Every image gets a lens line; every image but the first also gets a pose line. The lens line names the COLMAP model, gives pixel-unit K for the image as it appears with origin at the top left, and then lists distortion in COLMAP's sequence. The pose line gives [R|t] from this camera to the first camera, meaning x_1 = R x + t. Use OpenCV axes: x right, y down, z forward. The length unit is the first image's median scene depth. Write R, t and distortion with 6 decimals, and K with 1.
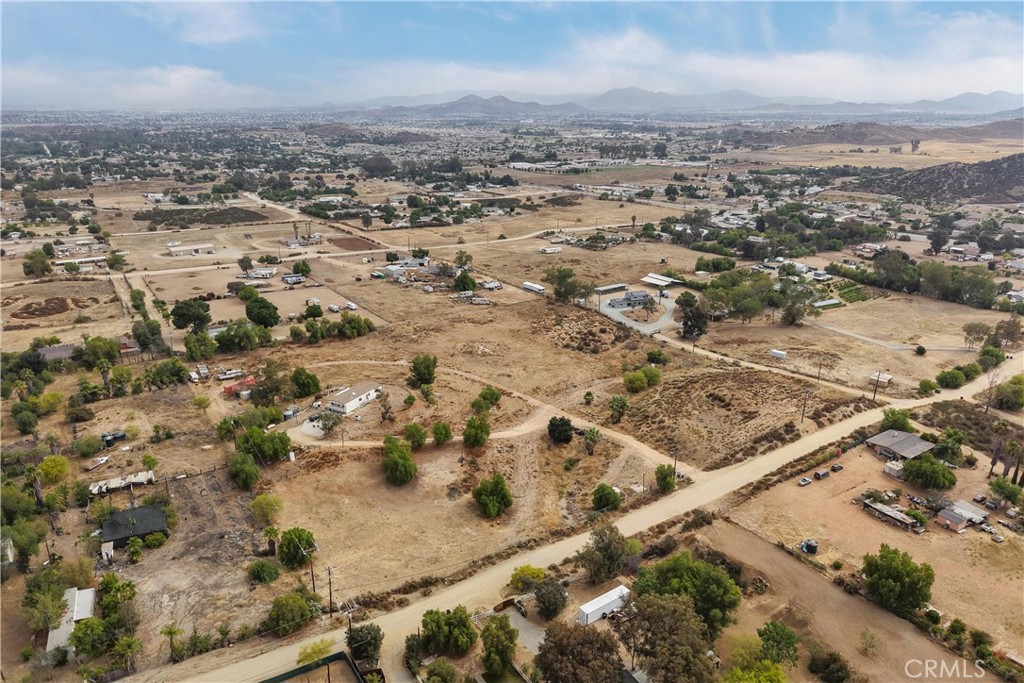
lens RADIAL K [[680.1, 0, 514.8], [0, 680.1, 338.3], [0, 0, 1]] dist [0.073579, -0.080527]
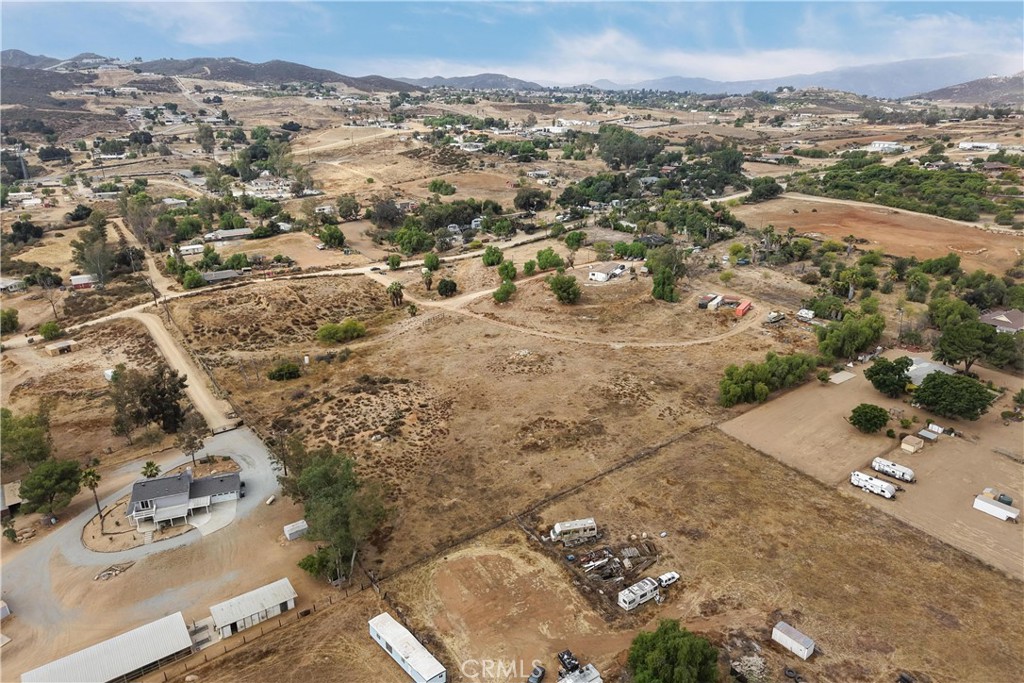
lens RADIAL K [[680.1, 0, 514.8], [0, 680.1, 338.3], [0, 0, 1]] dist [0.073579, -0.080527]
pose [[-0.999102, 0.014970, -0.039631, -0.011268], [-0.013456, 0.774896, 0.631945, -0.623556], [0.040170, 0.631911, -0.773999, 2.067725]]
